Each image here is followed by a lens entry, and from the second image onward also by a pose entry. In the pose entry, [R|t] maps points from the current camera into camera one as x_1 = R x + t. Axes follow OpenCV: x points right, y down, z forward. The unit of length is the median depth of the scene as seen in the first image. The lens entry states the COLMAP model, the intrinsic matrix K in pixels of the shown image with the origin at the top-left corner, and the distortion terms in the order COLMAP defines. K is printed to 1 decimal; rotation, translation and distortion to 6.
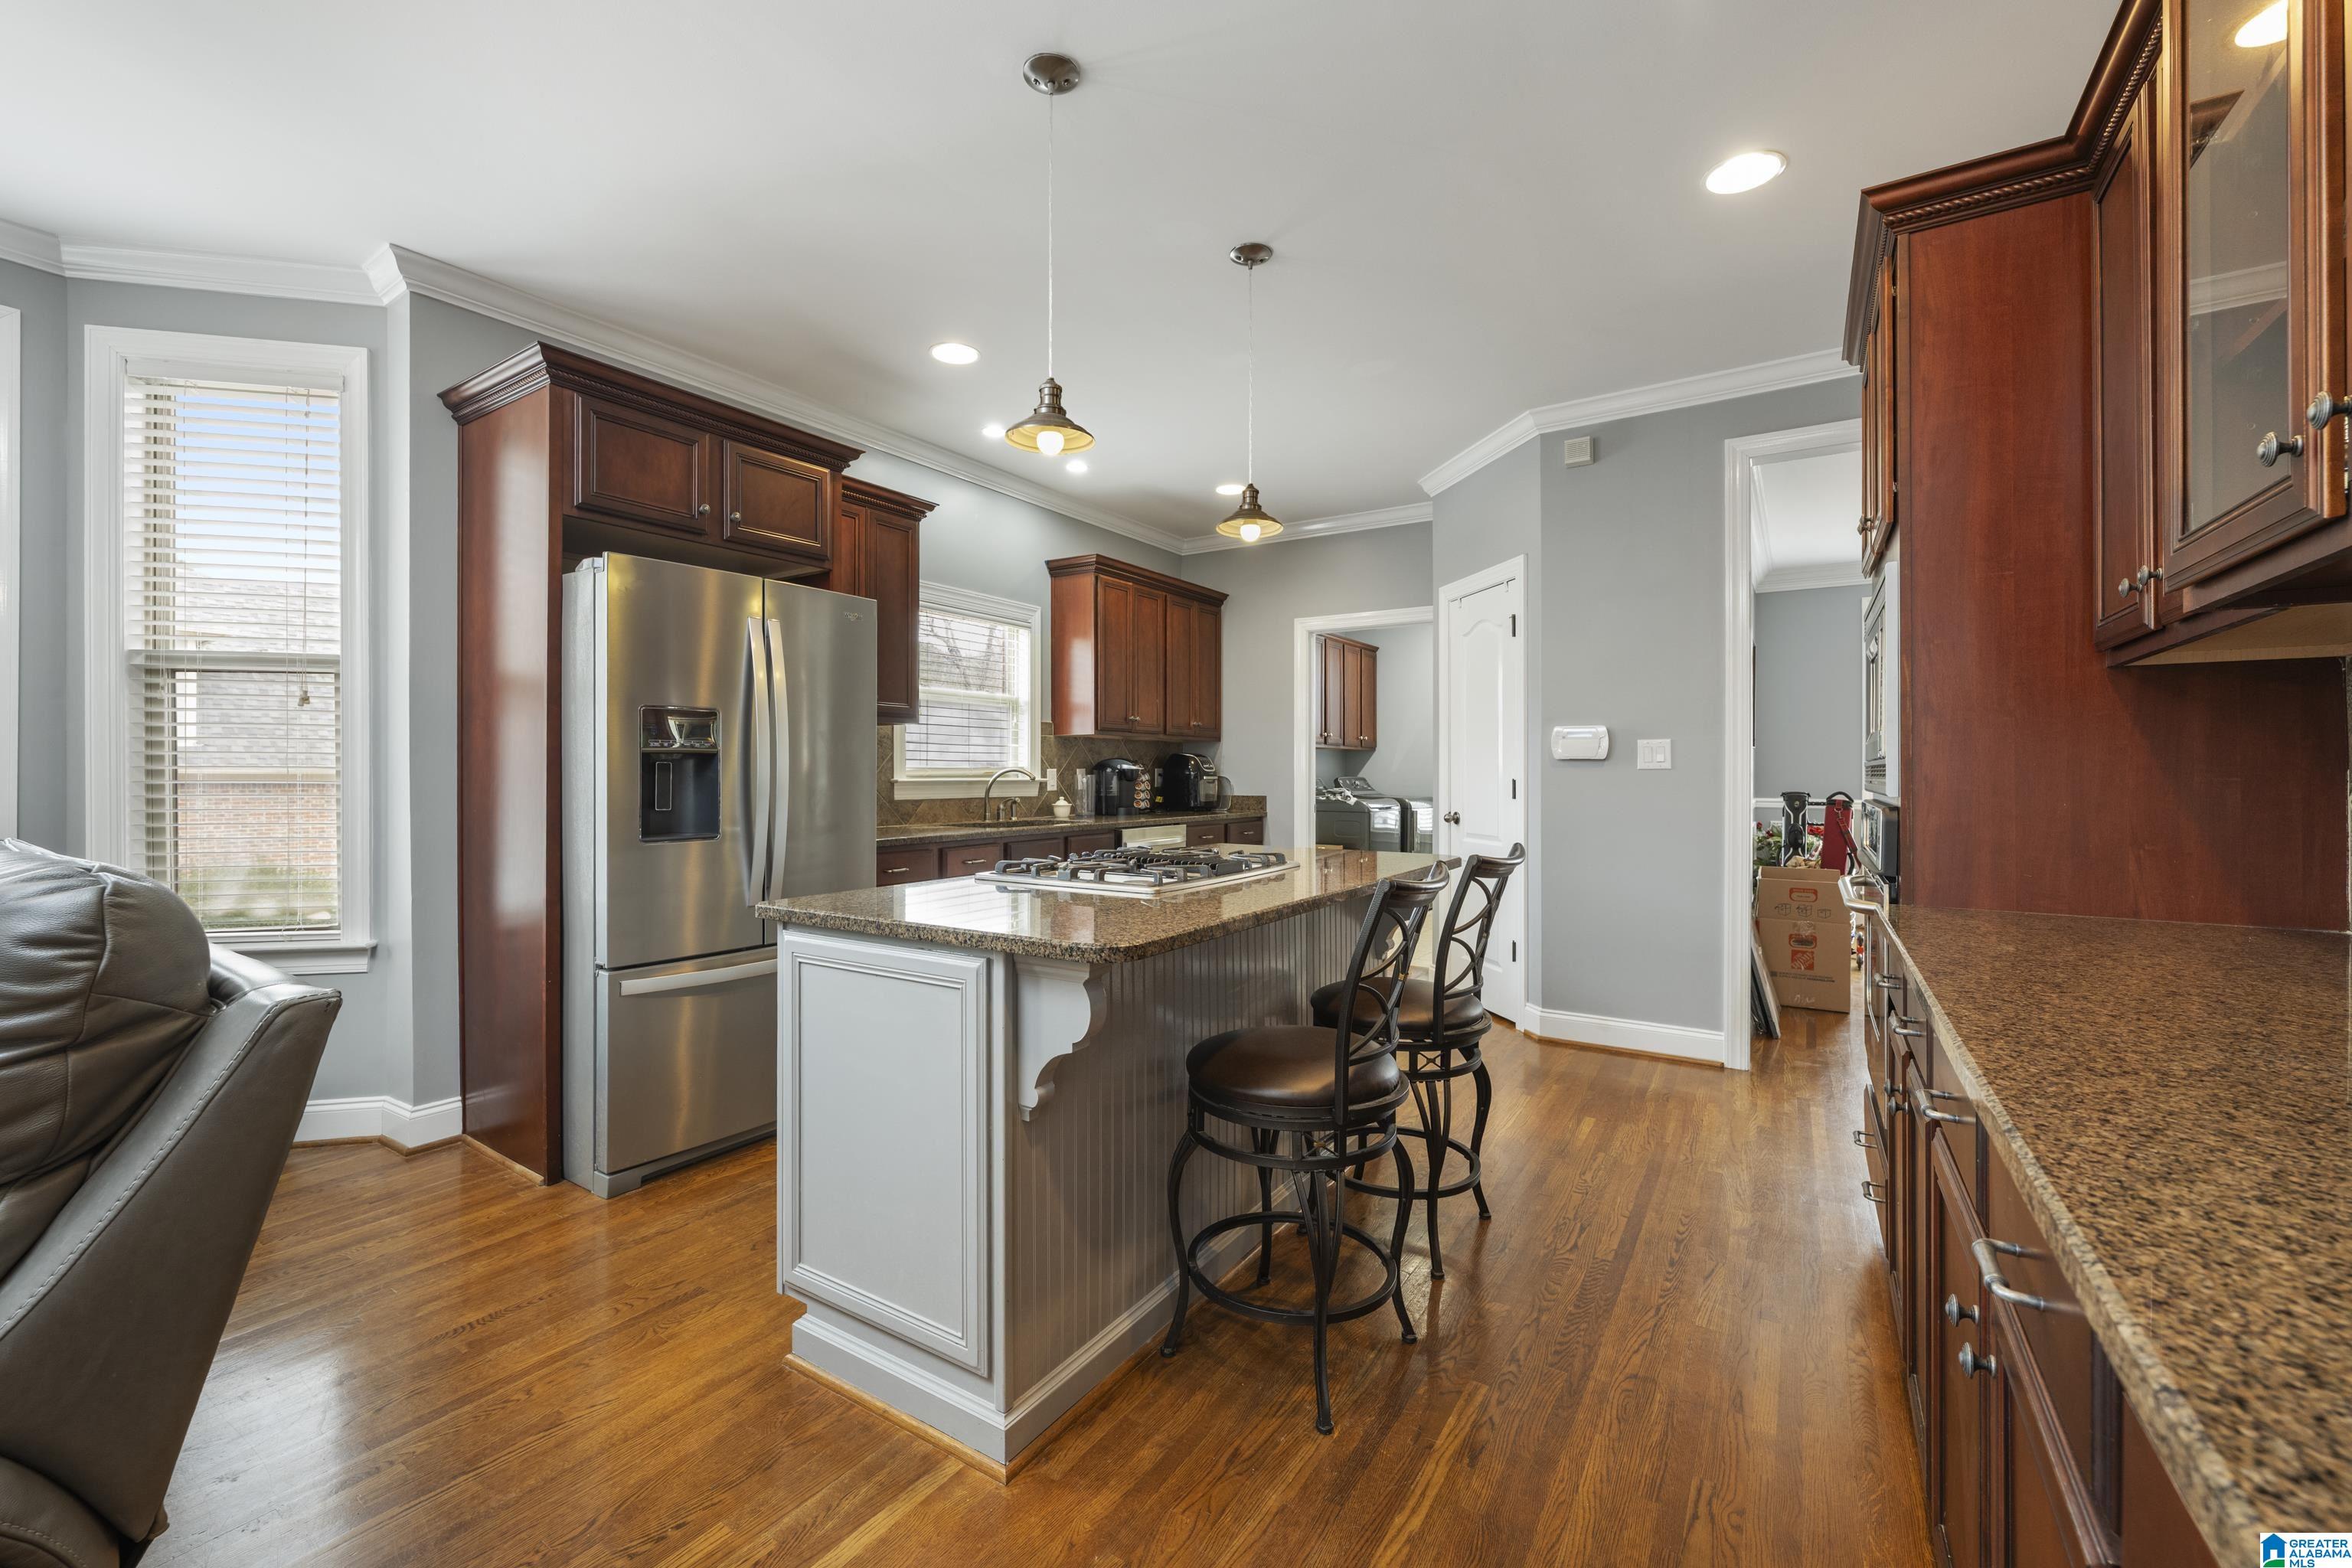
lens RADIAL K [[949.7, 0, 1159.2], [0, 949.7, 774.1], [0, 0, 1]] dist [0.007714, -0.000044]
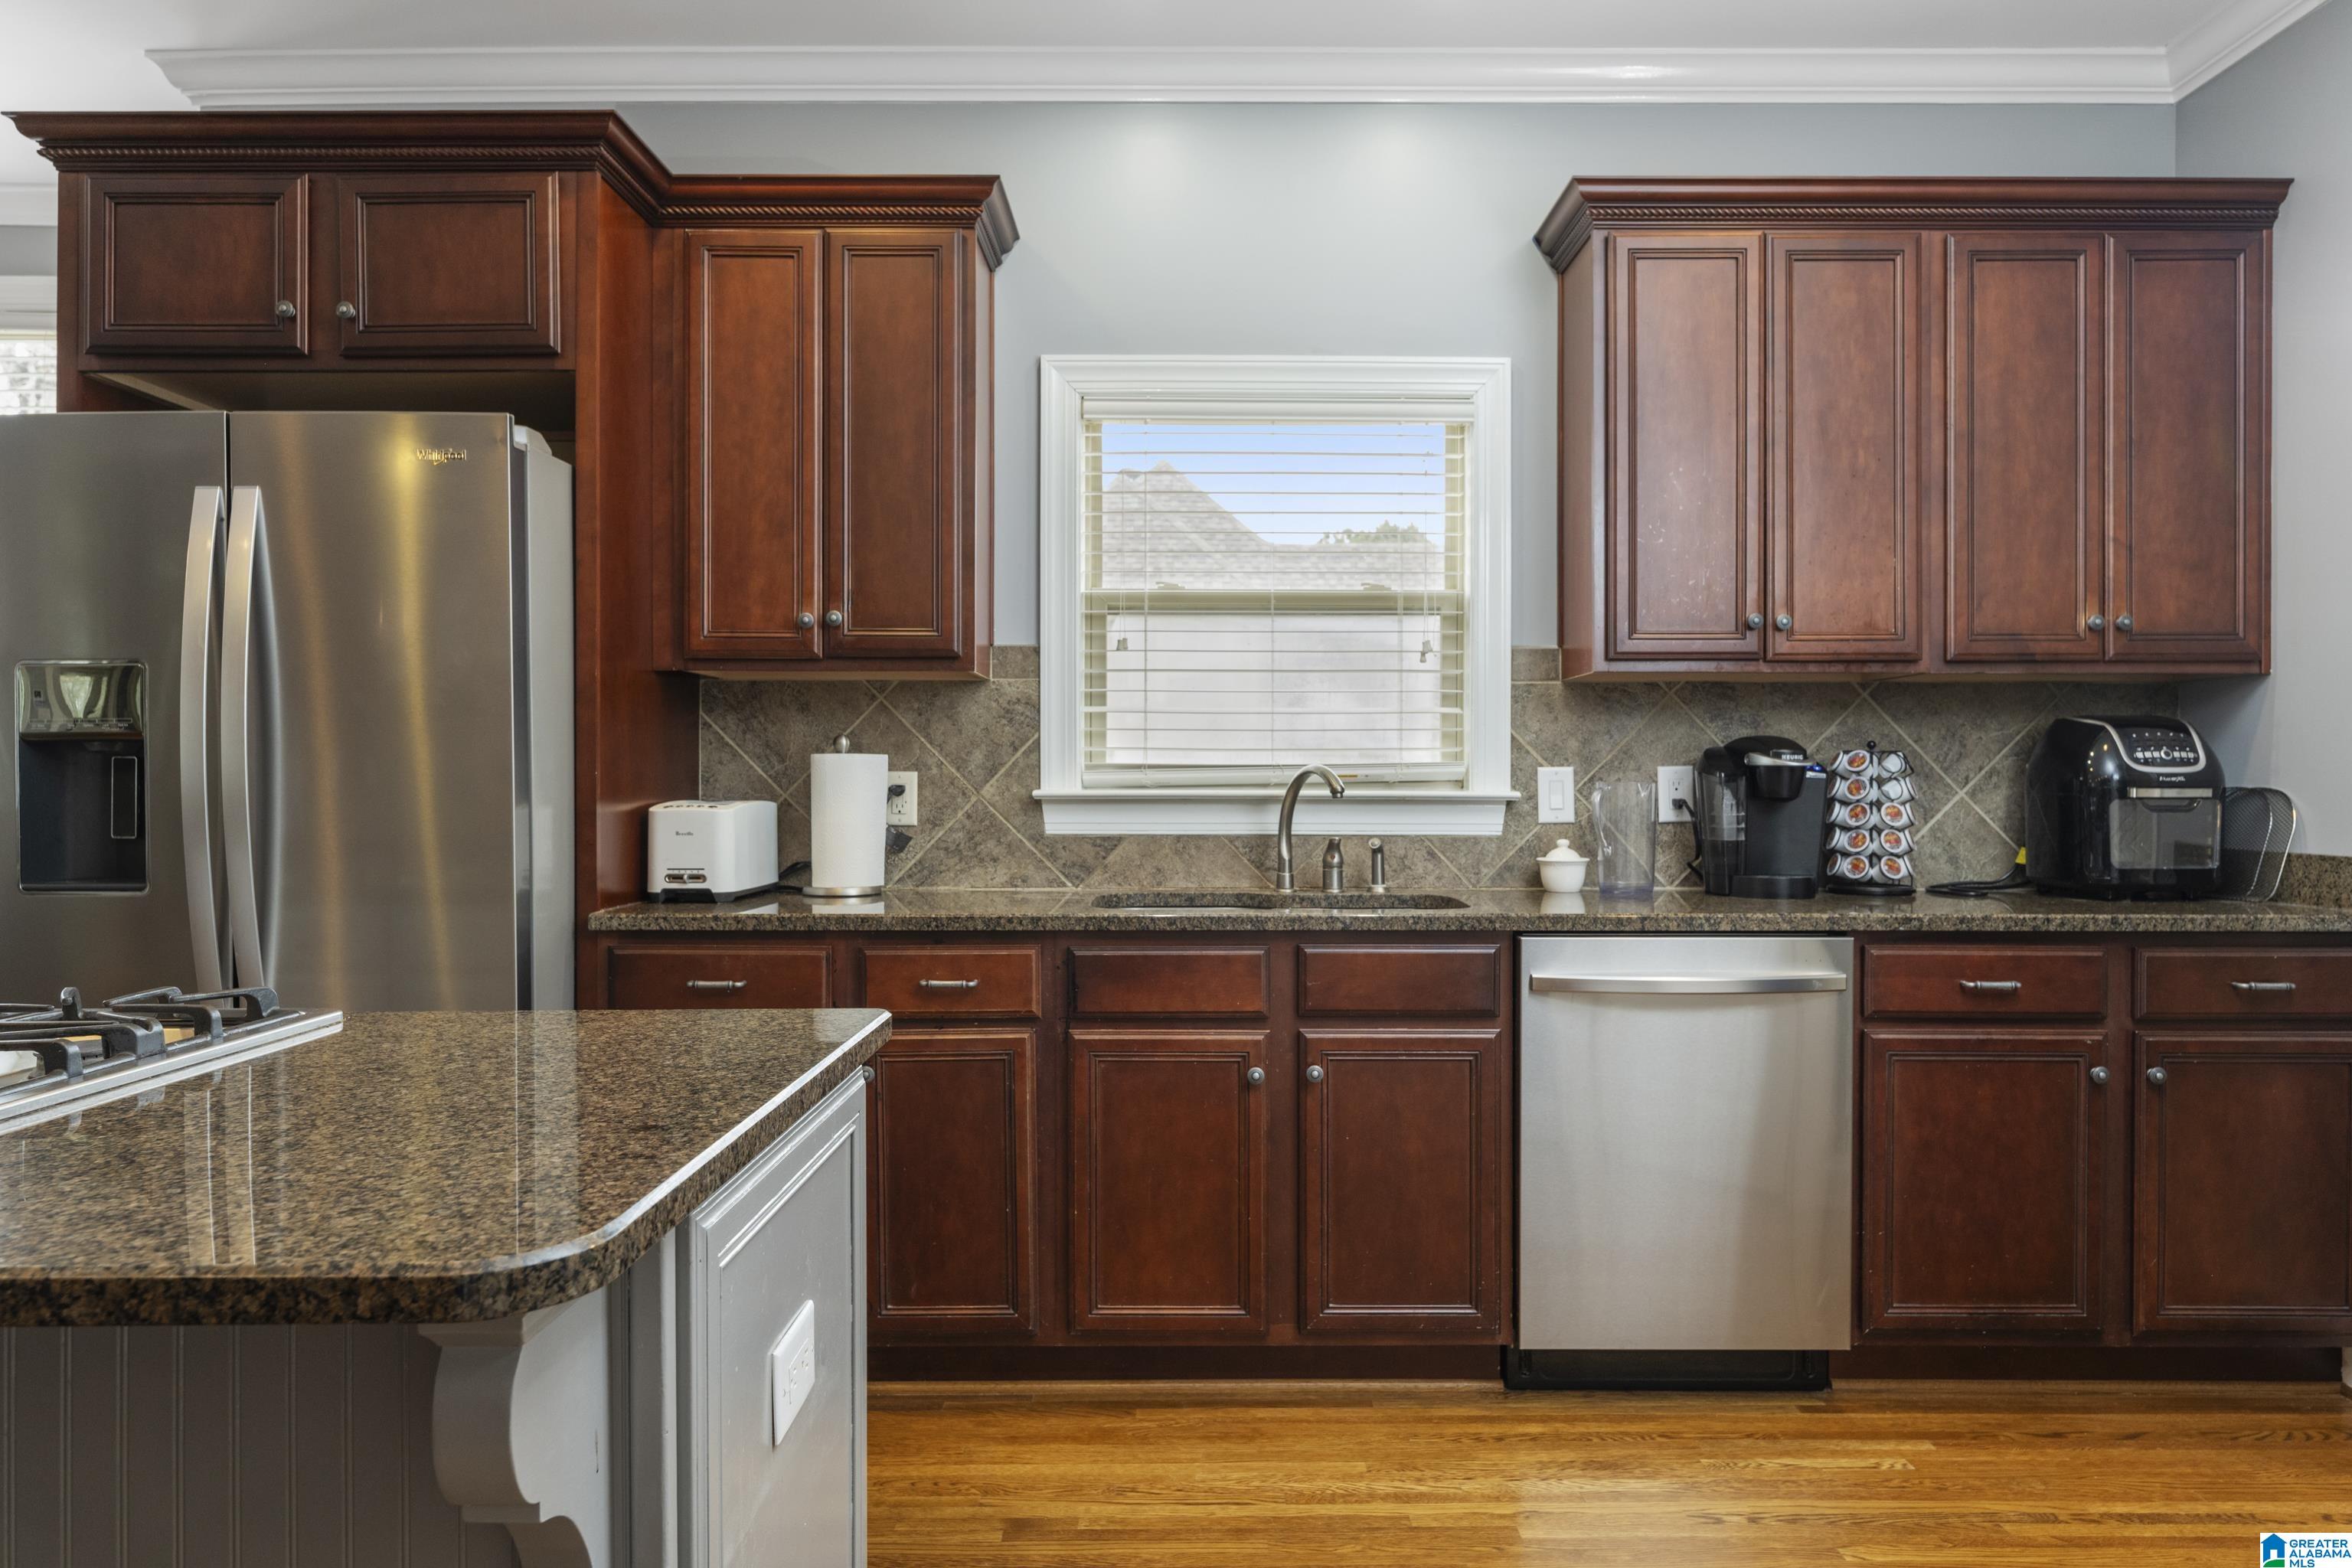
lens RADIAL K [[1582.1, 0, 1178.5], [0, 1582.1, 790.4], [0, 0, 1]] dist [0.005814, -0.005835]
pose [[0.560448, 0.008252, -0.828149, 0.341805], [-0.001044, 0.999957, 0.009258, -0.001786], [0.828189, -0.004324, 0.560432, 0.519566]]
